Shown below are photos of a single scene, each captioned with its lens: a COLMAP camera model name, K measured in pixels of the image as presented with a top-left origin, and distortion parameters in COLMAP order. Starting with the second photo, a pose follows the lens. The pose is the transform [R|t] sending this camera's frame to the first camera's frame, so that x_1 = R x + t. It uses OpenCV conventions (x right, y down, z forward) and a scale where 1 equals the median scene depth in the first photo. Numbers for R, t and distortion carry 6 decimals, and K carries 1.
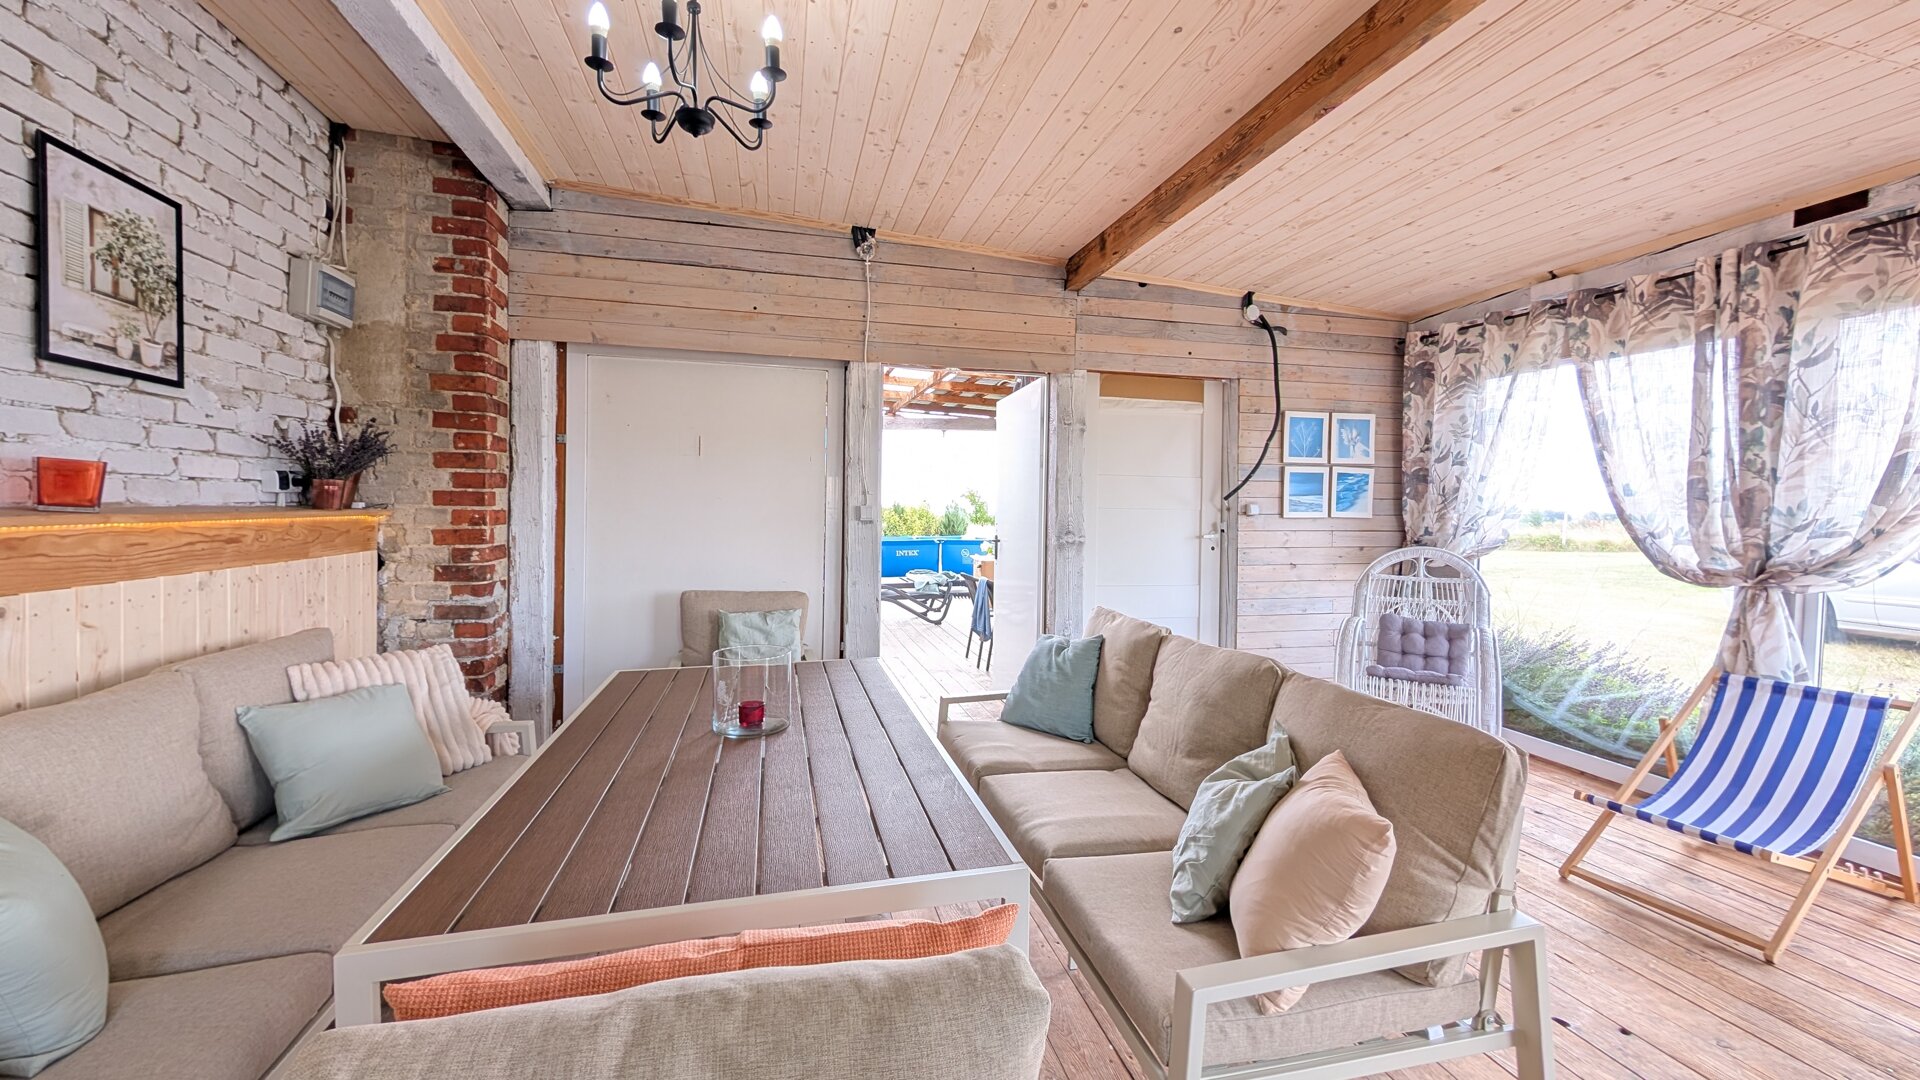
lens RADIAL K [[722.9, 0, 949.6], [0, 722.9, 533.0], [0, 0, 1]] dist [-0.000377, -0.000118]
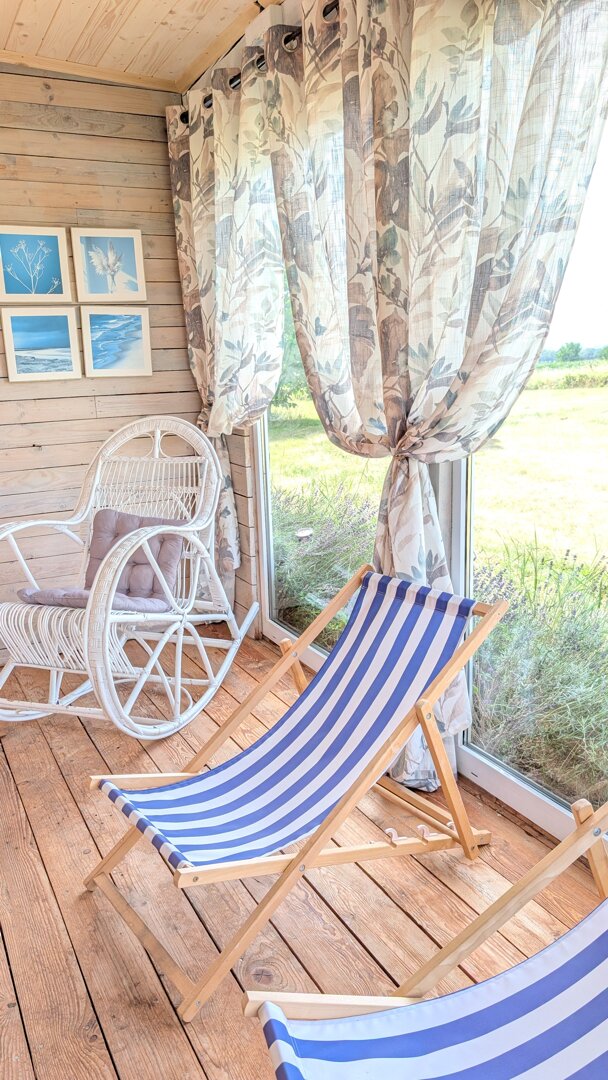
lens RADIAL K [[784.0, 0, 299.6], [0, 784.0, 536.9], [0, 0, 1]] dist [0.004072, 0.001420]
pose [[0.969011, -0.096624, 0.227338, 0.923118], [0.053998, 0.980922, 0.186752, -0.000086], [-0.241045, -0.168688, 0.955741, 0.269229]]
